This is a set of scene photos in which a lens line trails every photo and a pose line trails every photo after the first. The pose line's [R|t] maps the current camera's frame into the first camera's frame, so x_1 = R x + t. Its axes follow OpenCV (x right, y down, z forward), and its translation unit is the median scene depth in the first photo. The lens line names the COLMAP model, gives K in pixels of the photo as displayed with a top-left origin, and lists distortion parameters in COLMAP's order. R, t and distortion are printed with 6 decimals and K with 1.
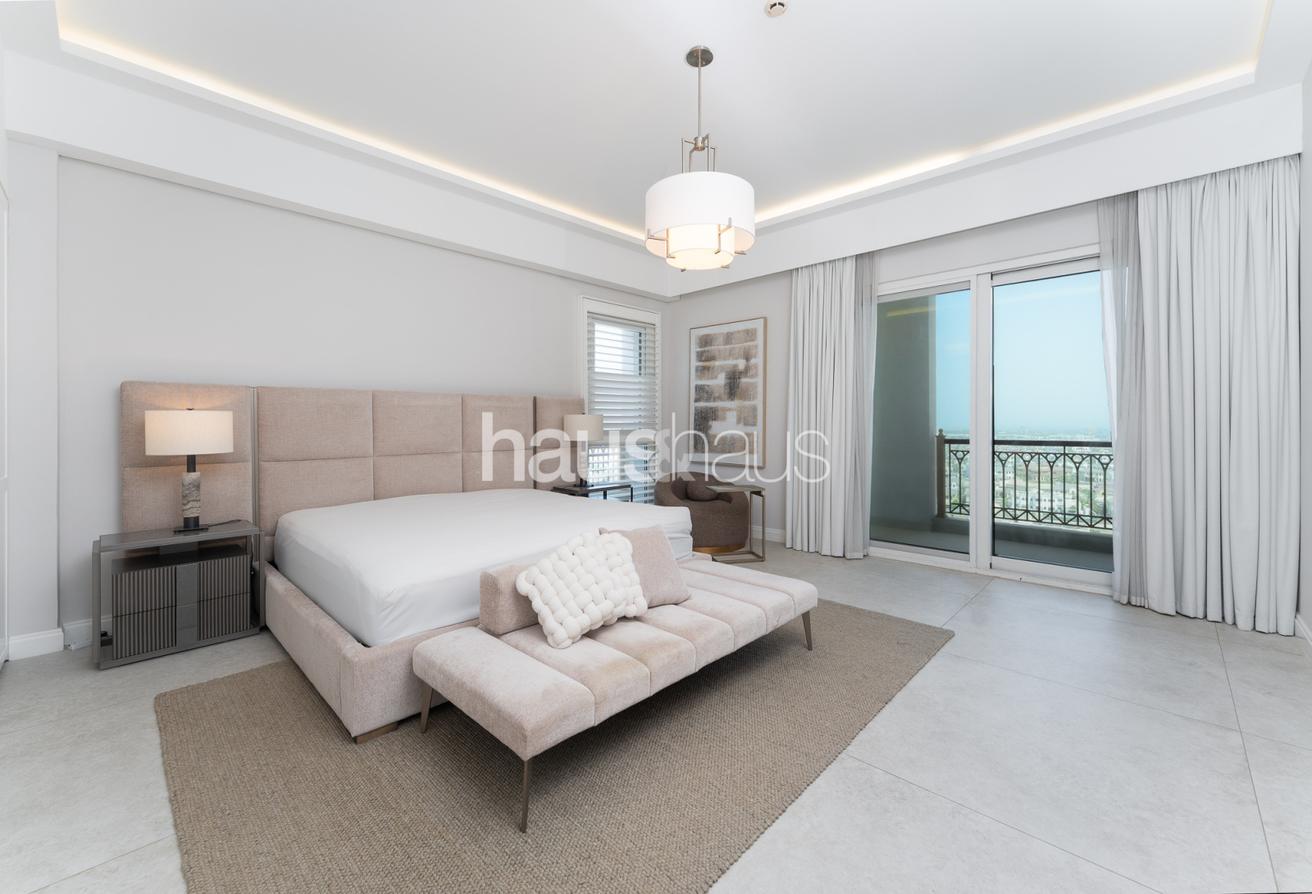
lens RADIAL K [[536.9, 0, 657.5], [0, 536.9, 430.8], [0, 0, 1]] dist [-0.006809, -0.000159]
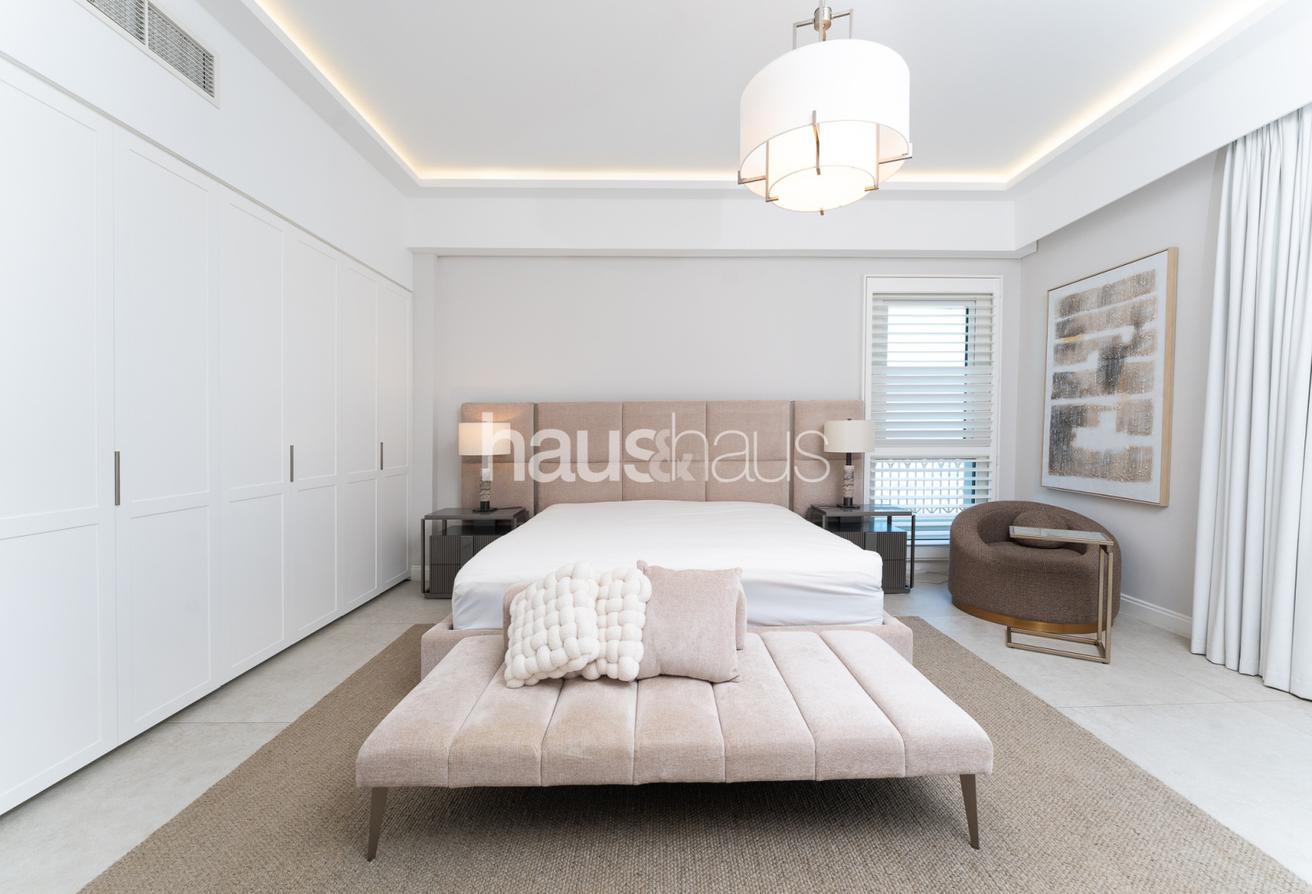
lens RADIAL K [[536.9, 0, 657.0], [0, 536.9, 439.8], [0, 0, 1]] dist [-0.006809, -0.000159]
pose [[0.701869, 0.010813, -0.712224, 0.213370], [-0.006926, 0.999941, 0.008356, -0.004665], [0.712272, -0.000932, 0.701903, 0.188565]]
